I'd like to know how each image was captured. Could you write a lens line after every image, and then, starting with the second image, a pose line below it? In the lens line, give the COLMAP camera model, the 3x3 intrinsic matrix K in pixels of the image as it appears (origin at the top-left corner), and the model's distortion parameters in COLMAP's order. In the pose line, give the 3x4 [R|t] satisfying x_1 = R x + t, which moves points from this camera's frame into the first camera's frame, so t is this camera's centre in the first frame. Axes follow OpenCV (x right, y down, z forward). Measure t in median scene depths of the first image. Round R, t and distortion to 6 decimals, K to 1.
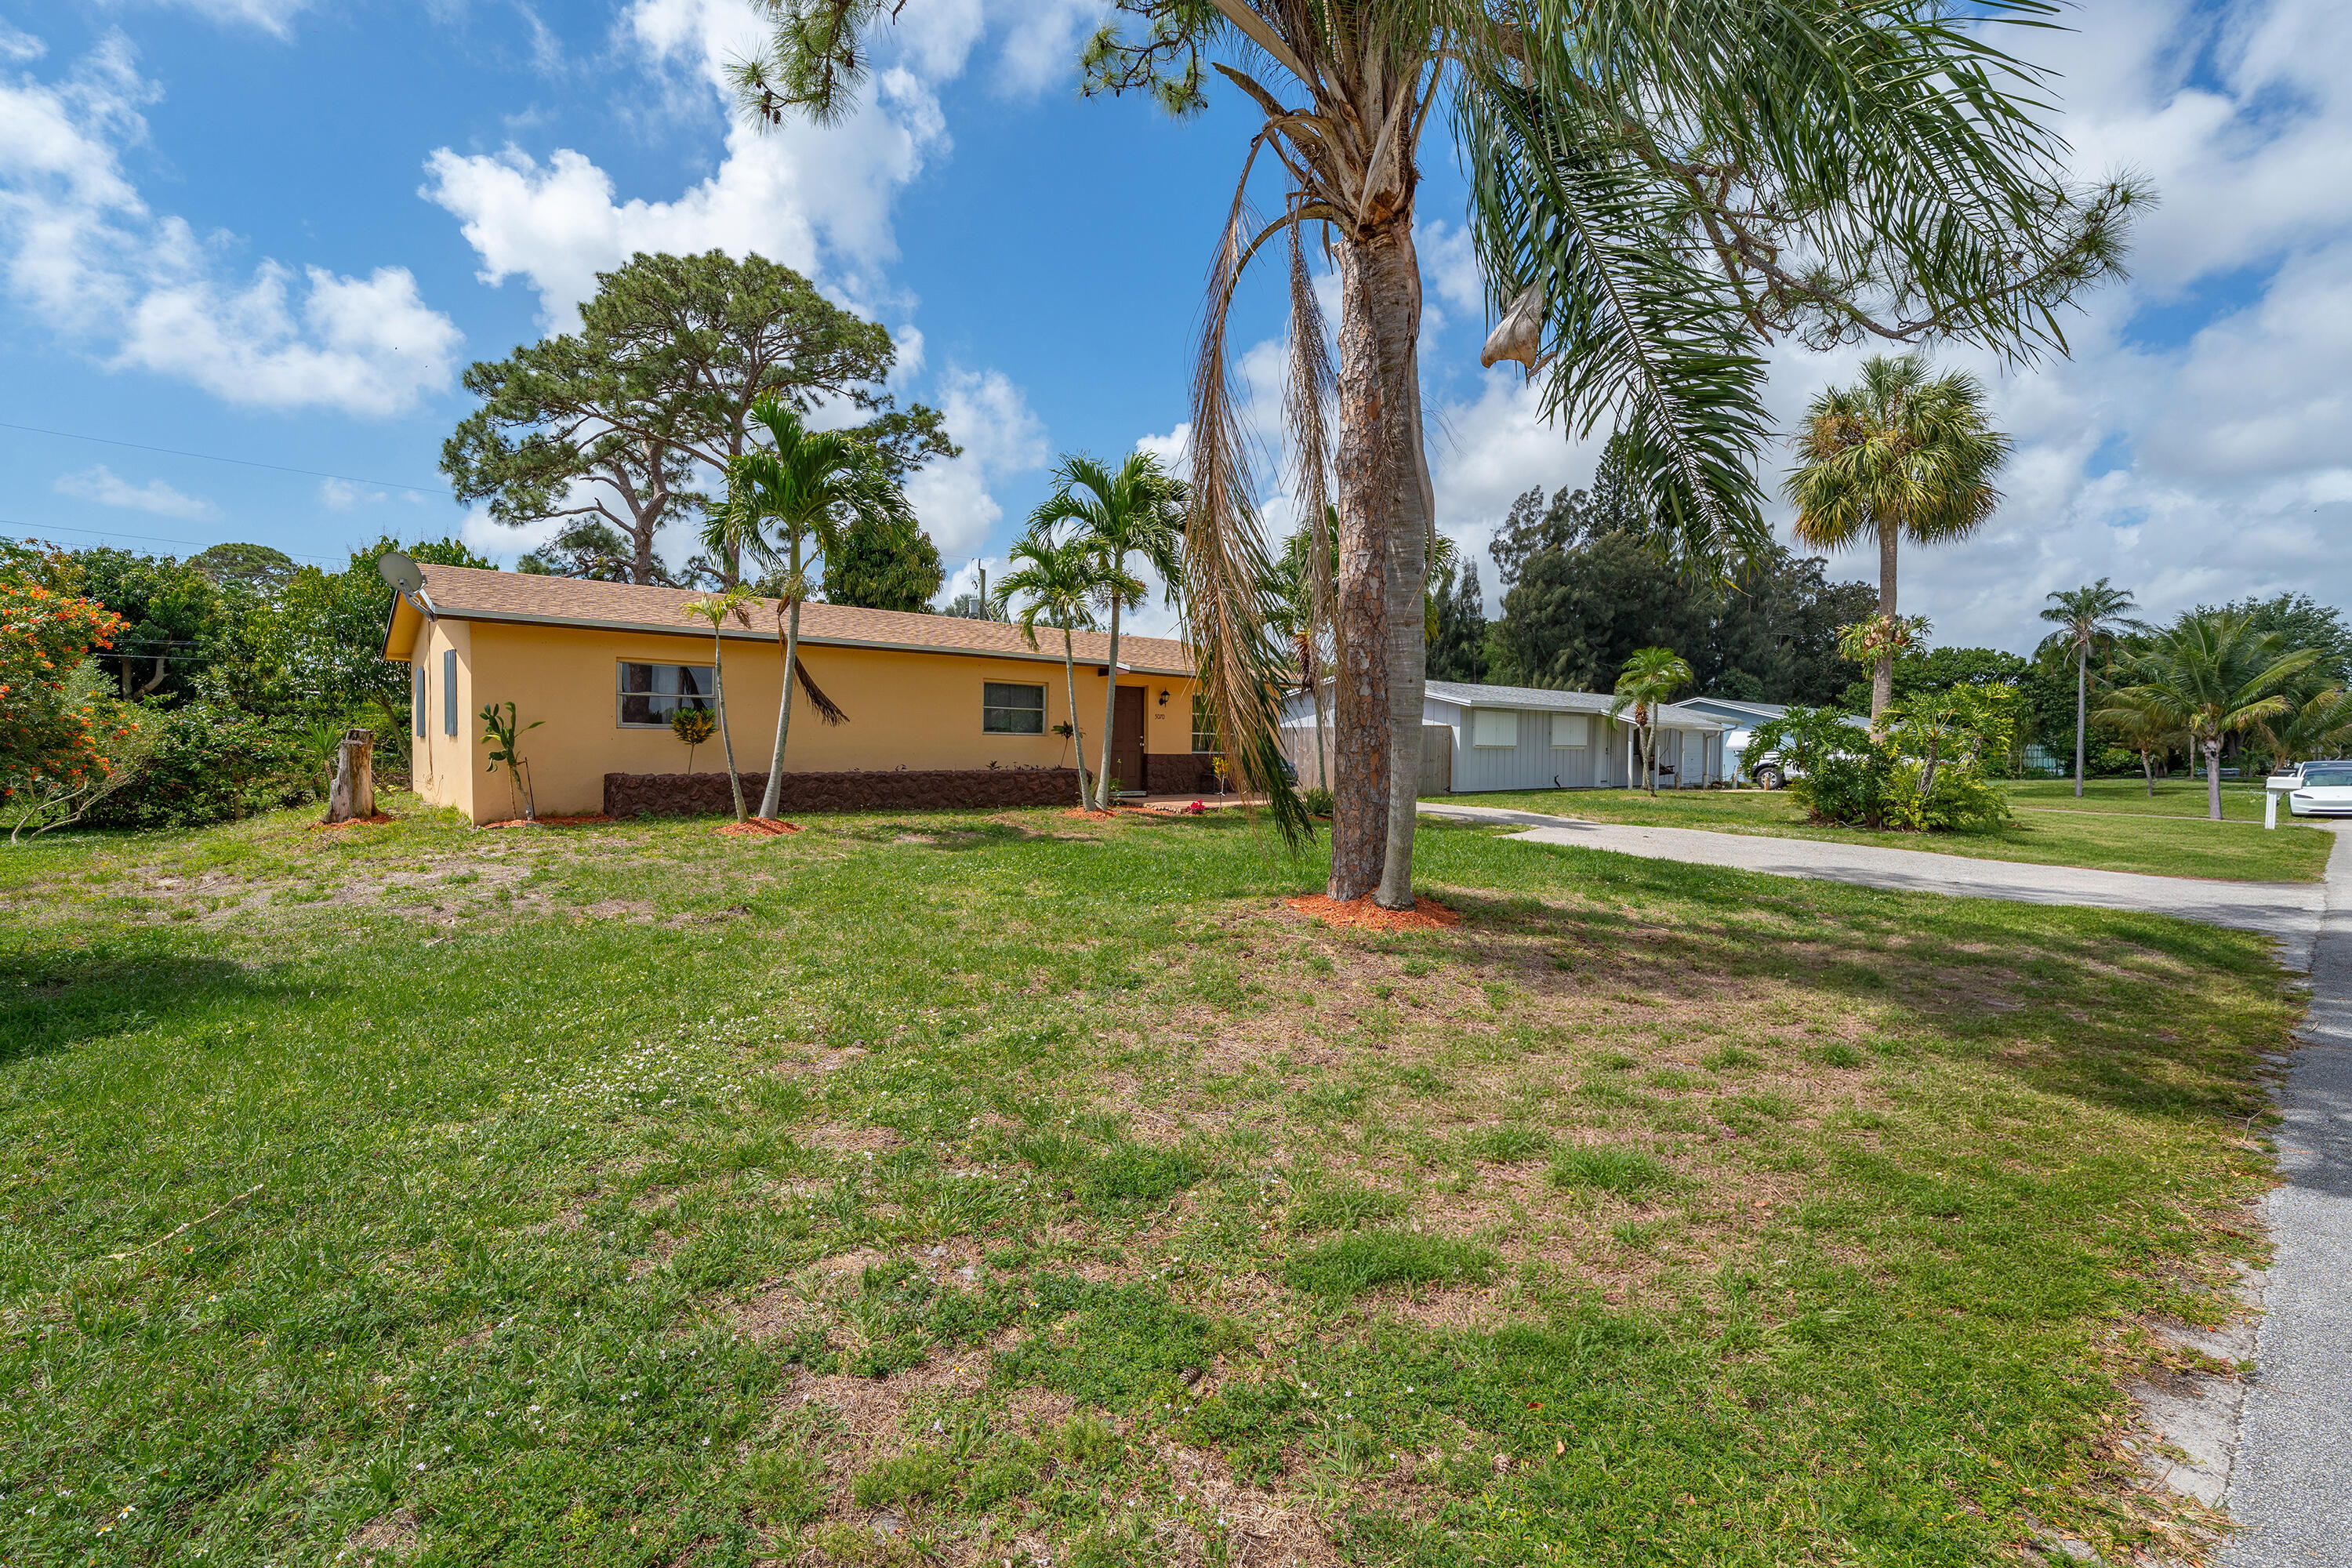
lens RADIAL K [[1078.5, 0, 1176.0], [0, 1078.5, 784.0], [0, 0, 1]] dist [0.000587, -0.000448]
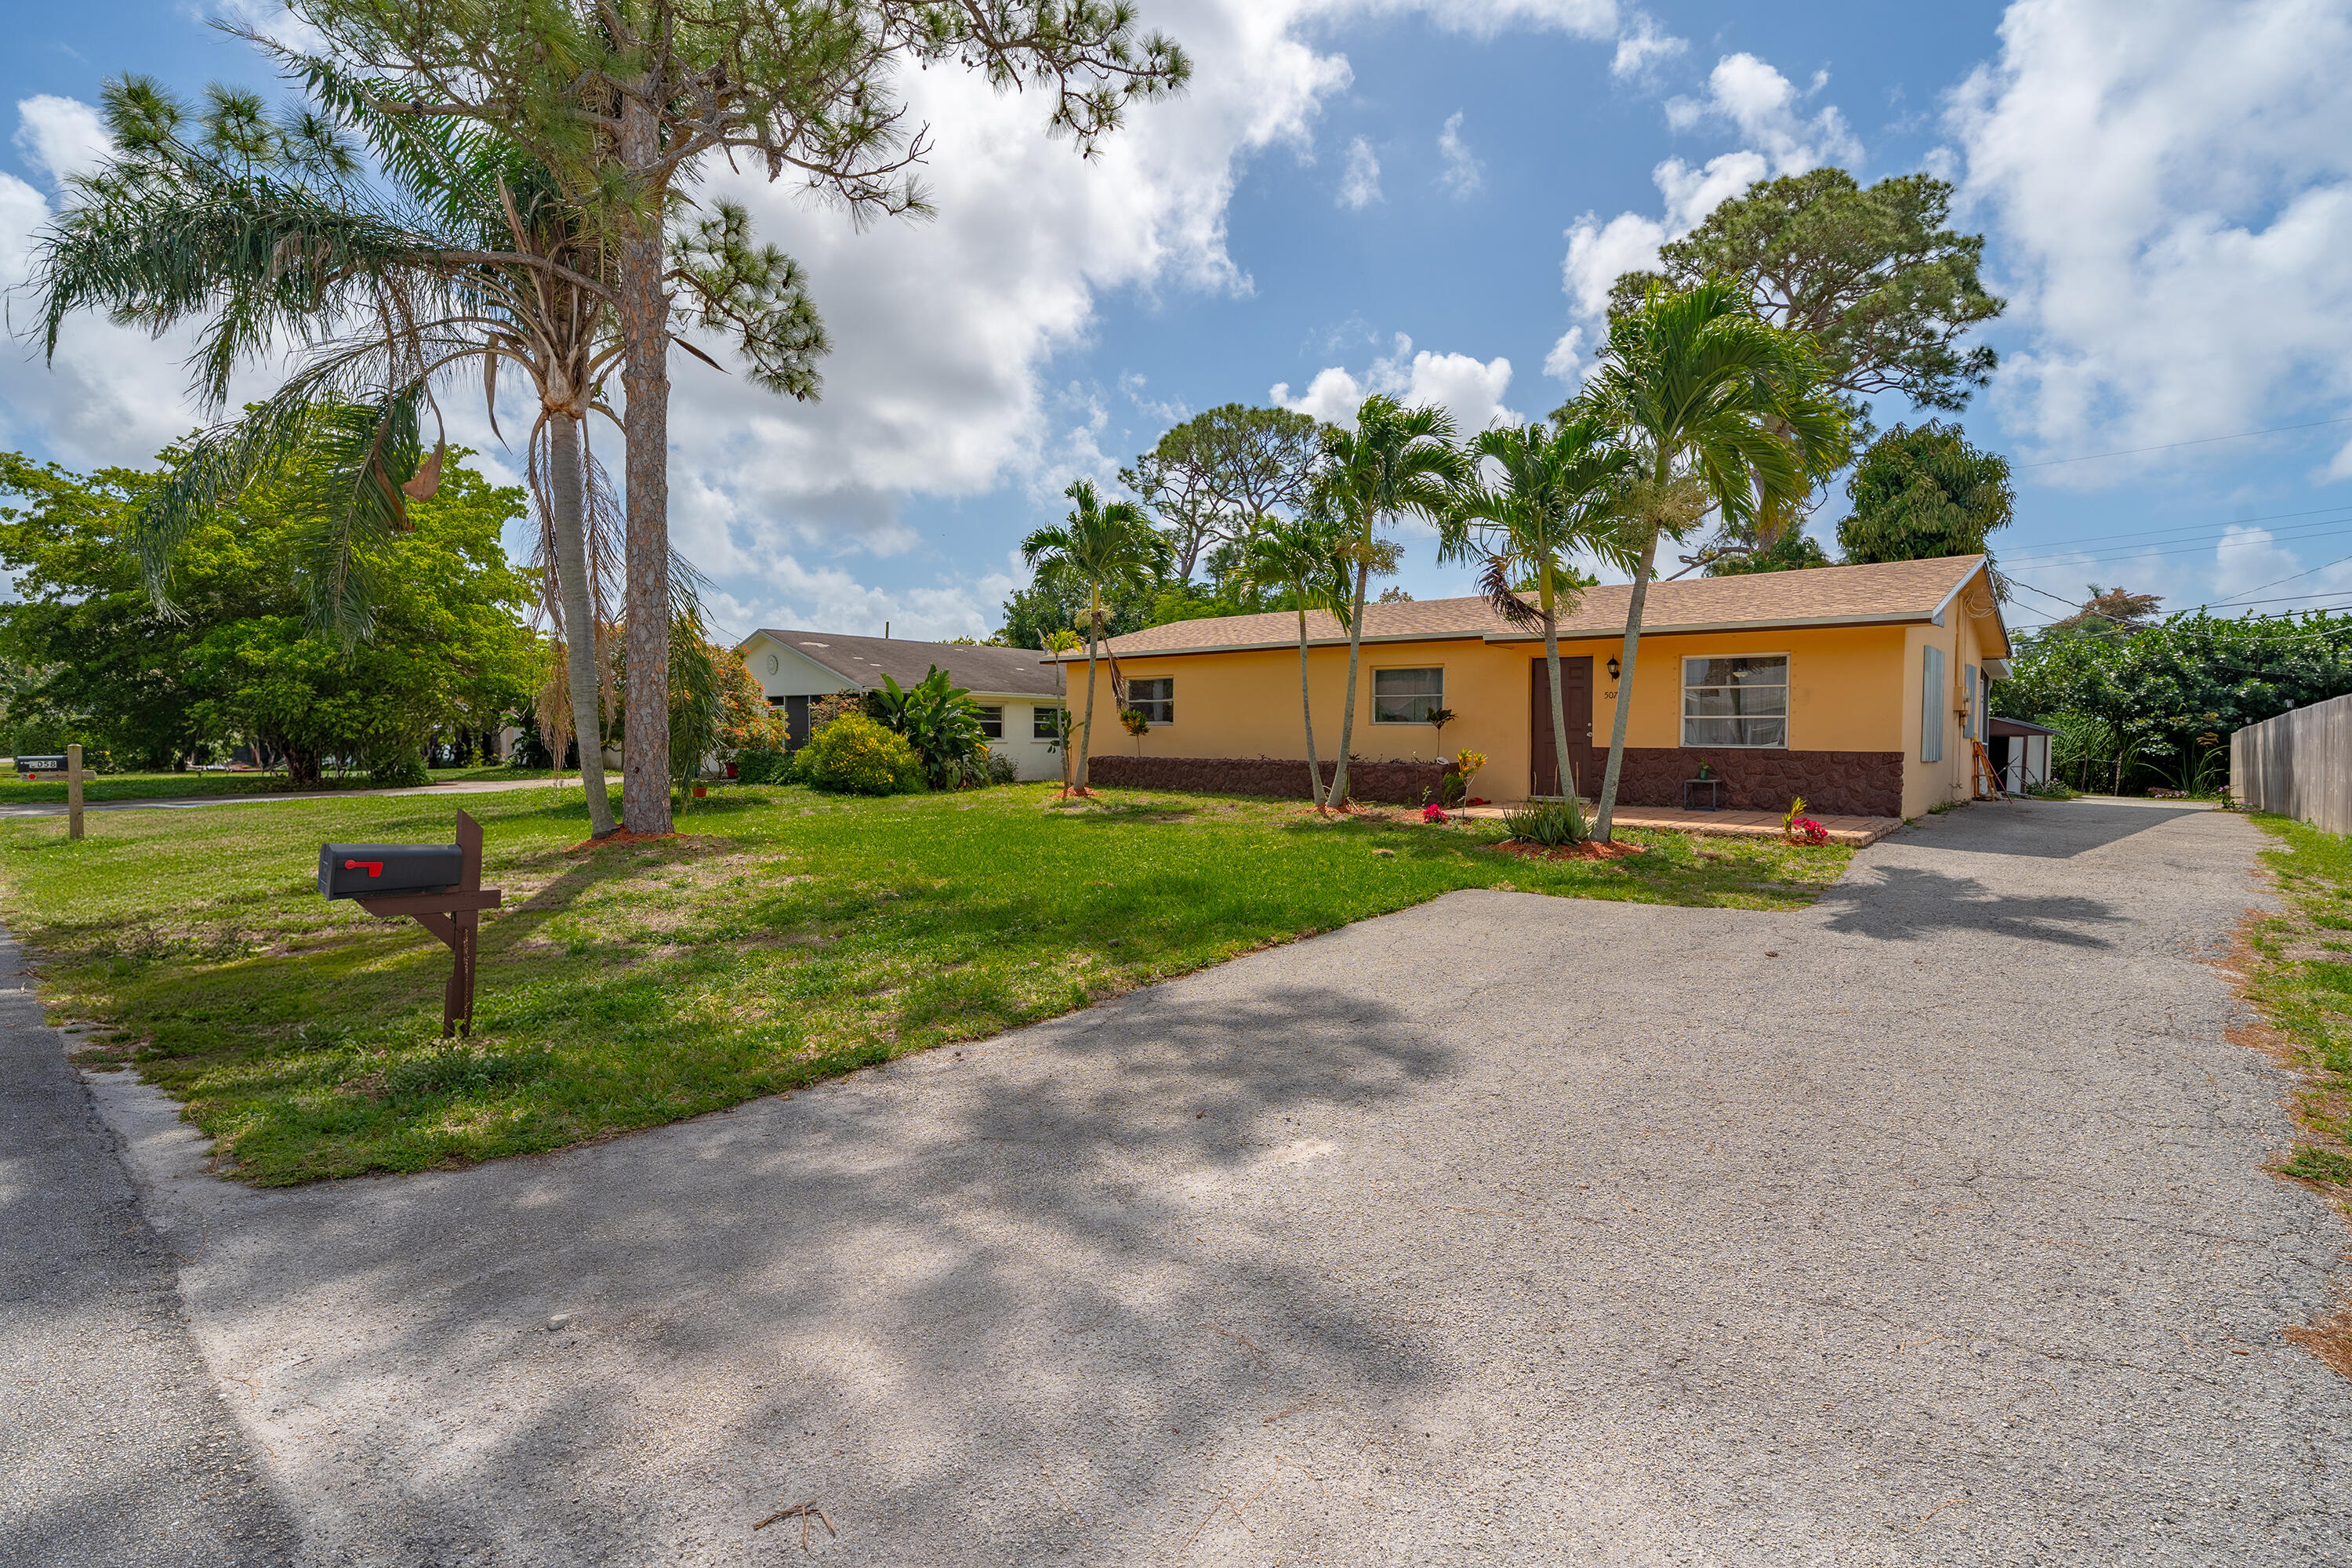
lens RADIAL K [[1085.6, 0, 1166.2], [0, 1085.6, 762.9], [0, 0, 1]] dist [0.000193, 0.000022]
pose [[0.121341, 0.020747, -0.992394, 0.666903], [-0.034780, 0.999256, 0.016638, -0.018834], [0.992001, 0.032497, 0.121973, 0.621058]]
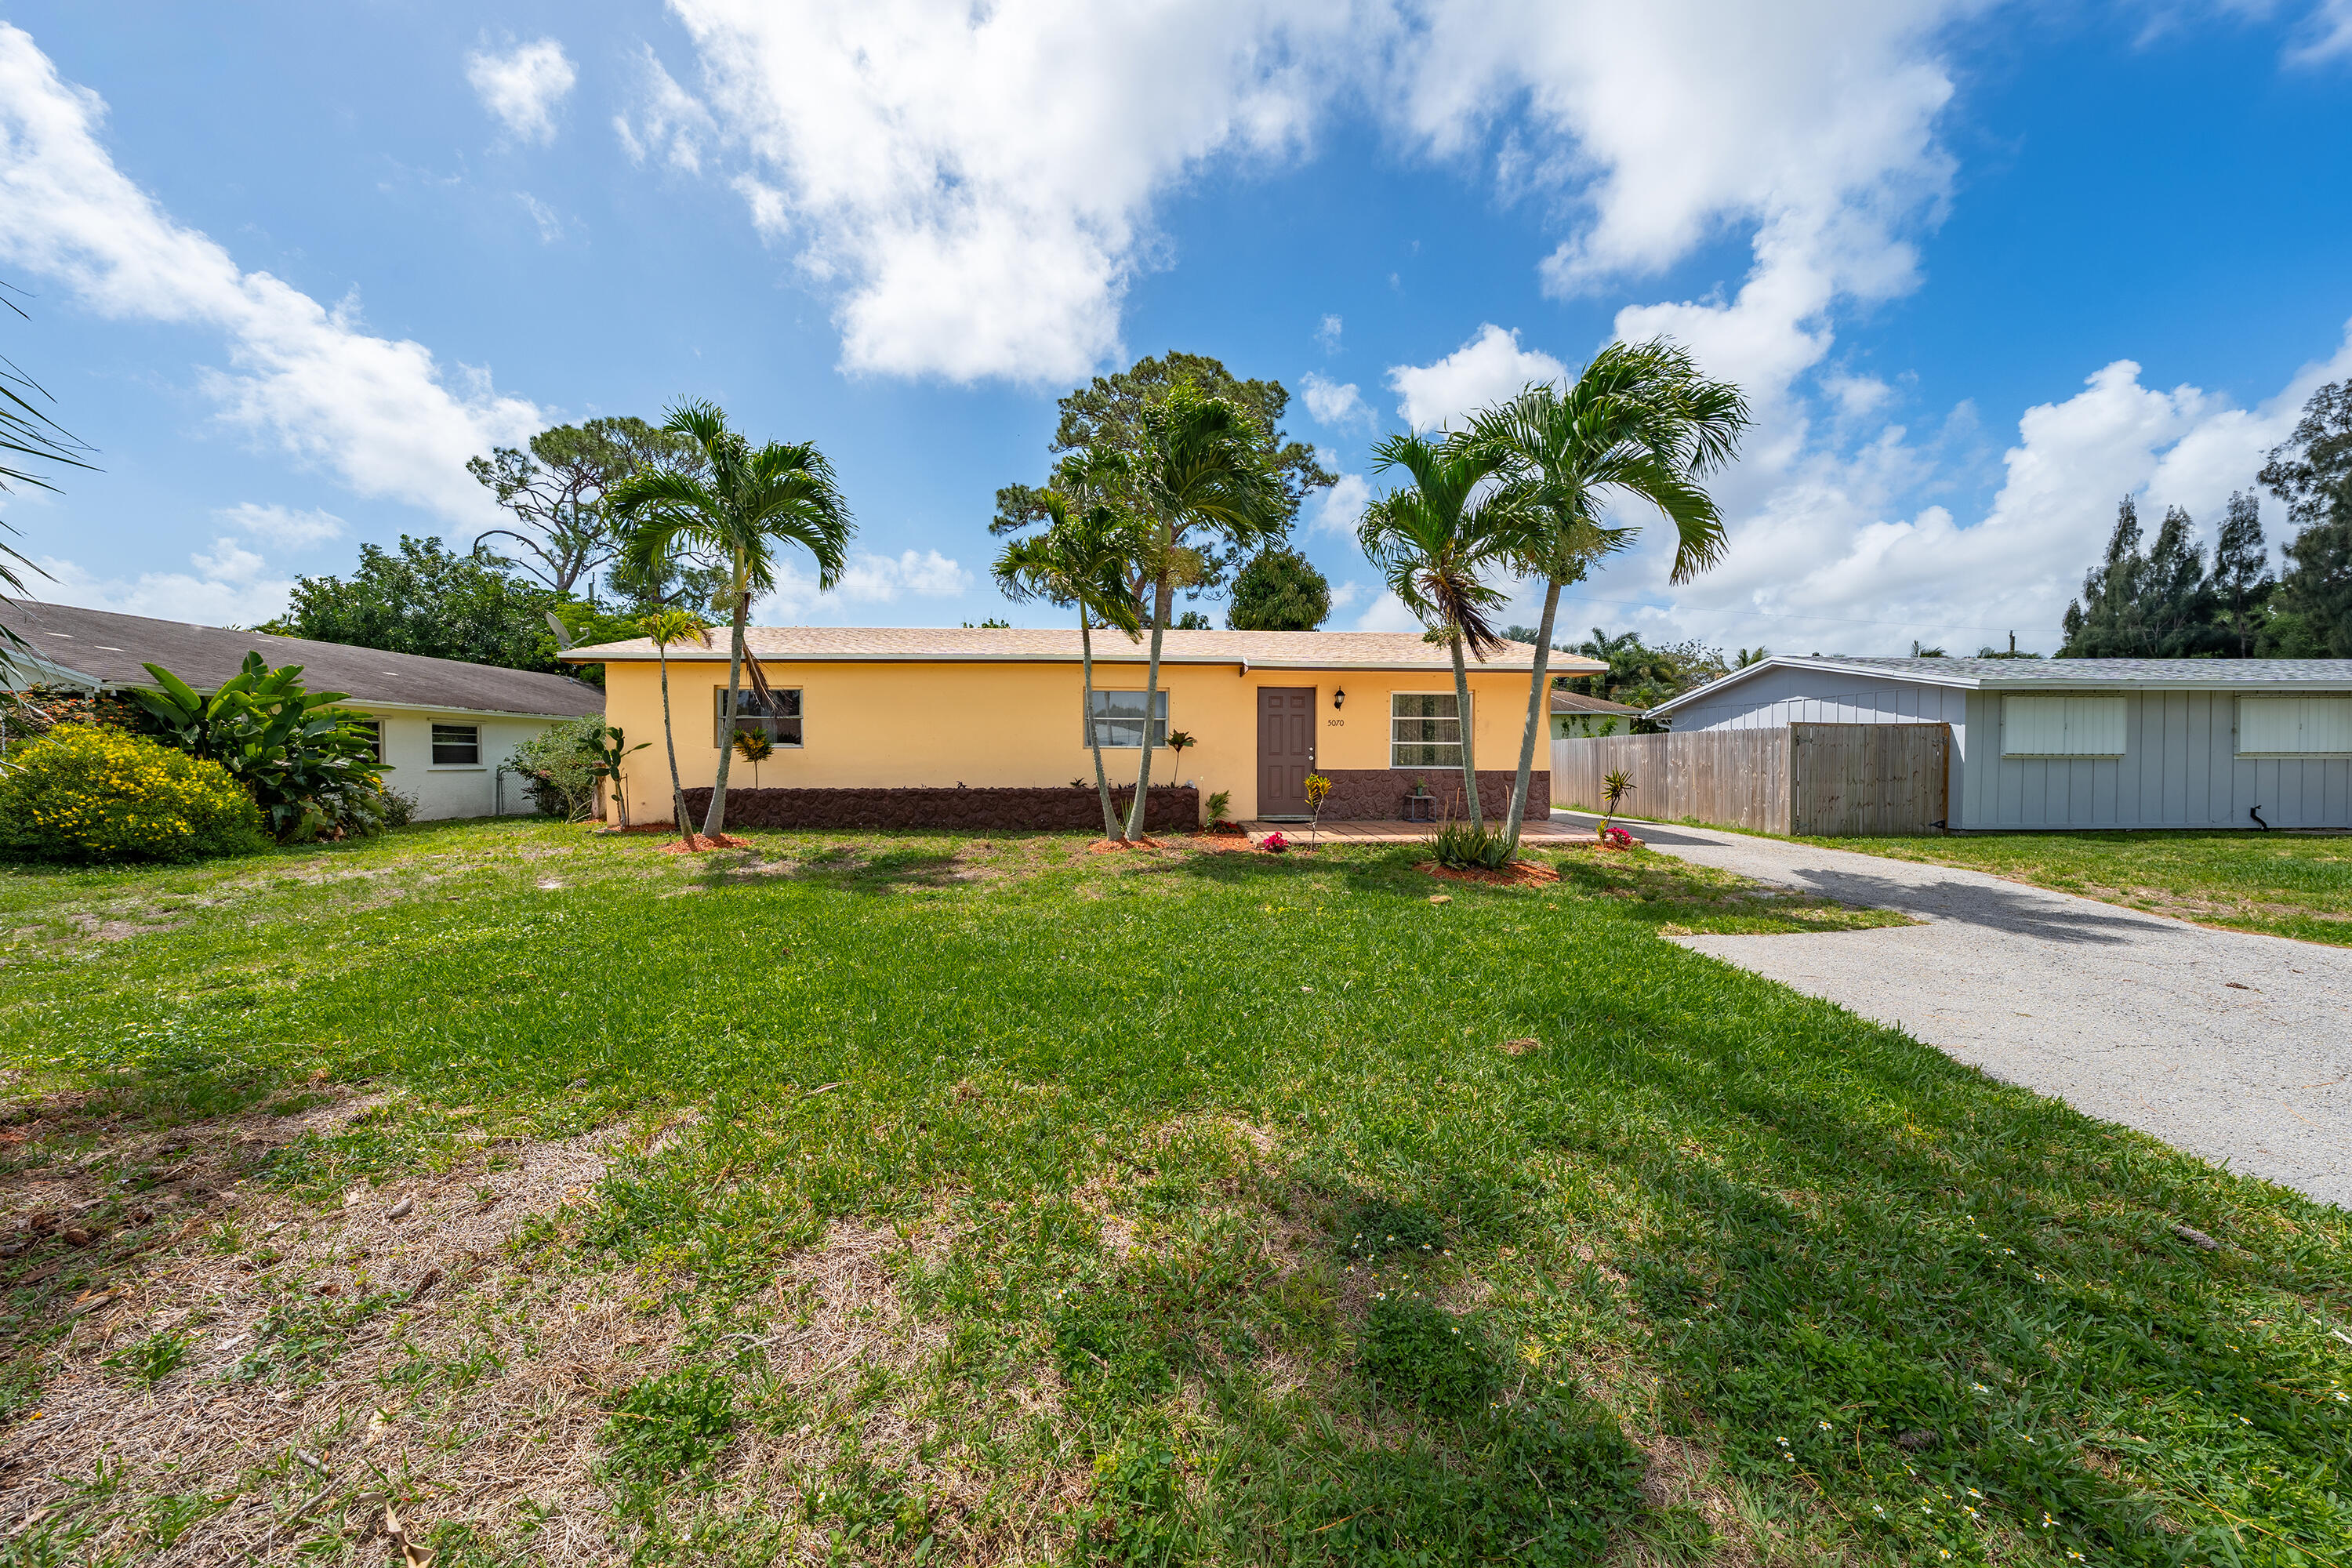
lens RADIAL K [[806.8, 0, 1176.0], [0, 806.8, 784.0], [0, 0, 1]] dist [0.000878, -0.000005]
pose [[0.769822, 0.010783, -0.638168, 0.277518], [-0.016634, 0.999857, -0.003171, -0.012992], [0.638042, 0.013057, 0.769891, 0.464226]]
